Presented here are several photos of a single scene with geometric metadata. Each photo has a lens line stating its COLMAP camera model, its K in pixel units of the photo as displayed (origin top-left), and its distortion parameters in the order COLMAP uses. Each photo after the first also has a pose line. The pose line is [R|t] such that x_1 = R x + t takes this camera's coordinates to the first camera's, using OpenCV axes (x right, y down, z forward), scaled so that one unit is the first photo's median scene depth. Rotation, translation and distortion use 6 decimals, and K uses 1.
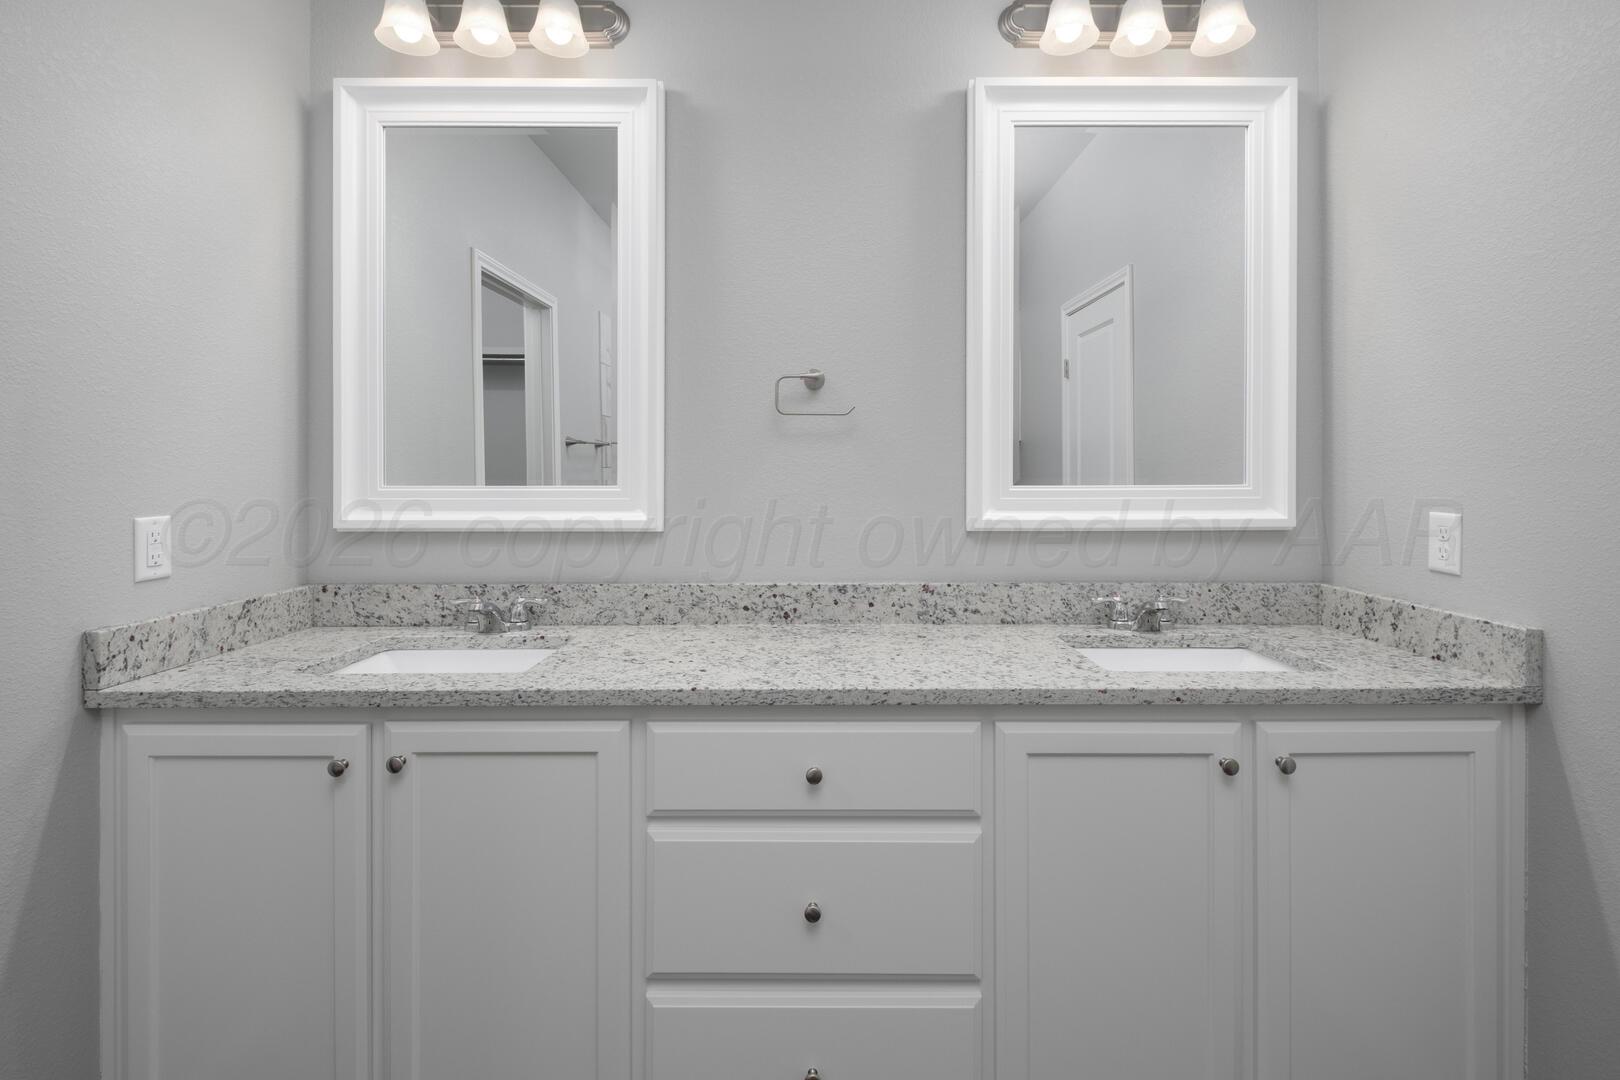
lens RADIAL K [[754.7, 0, 809.4], [0, 754.7, 463.3], [0, 0, 1]] dist [0.004494, 0.000160]
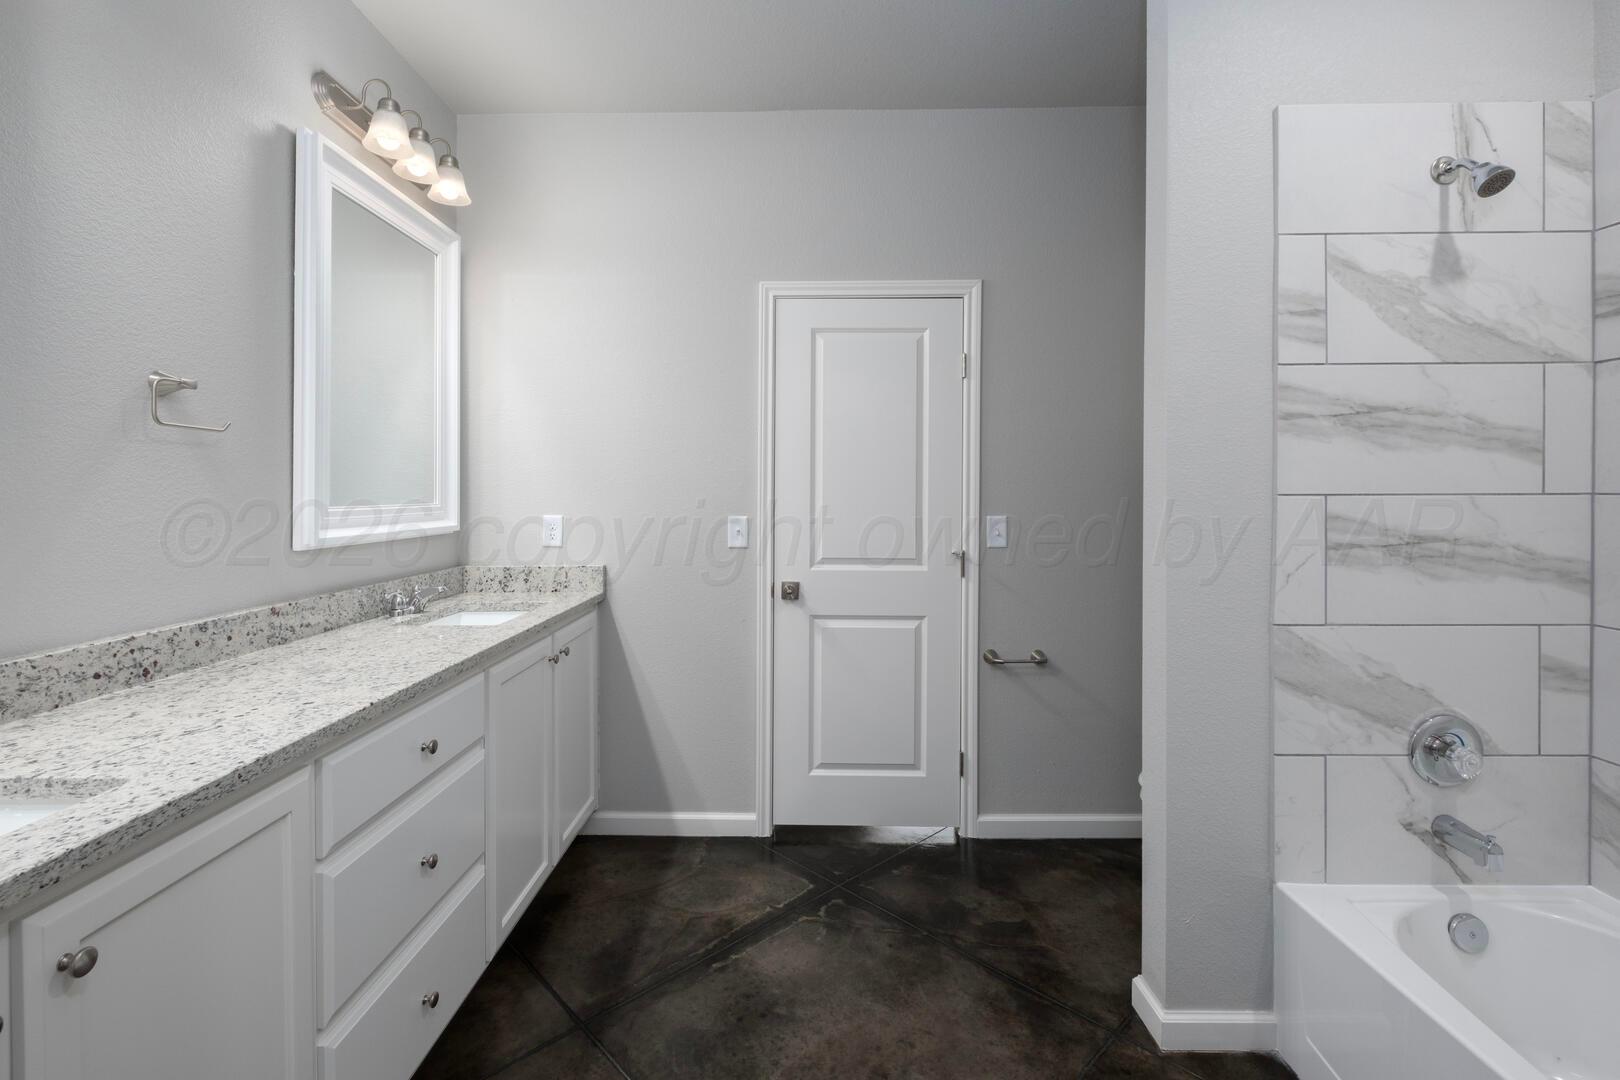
lens RADIAL K [[730.3, 0, 807.3], [0, 730.3, 492.8], [0, 0, 1]] dist [0.000921, -0.000314]
pose [[0.008628, -0.000191, 0.999963, -0.812326], [-0.002701, 0.999996, 0.000214, 0.006036], [-0.999959, -0.002703, 0.008627, 0.280701]]
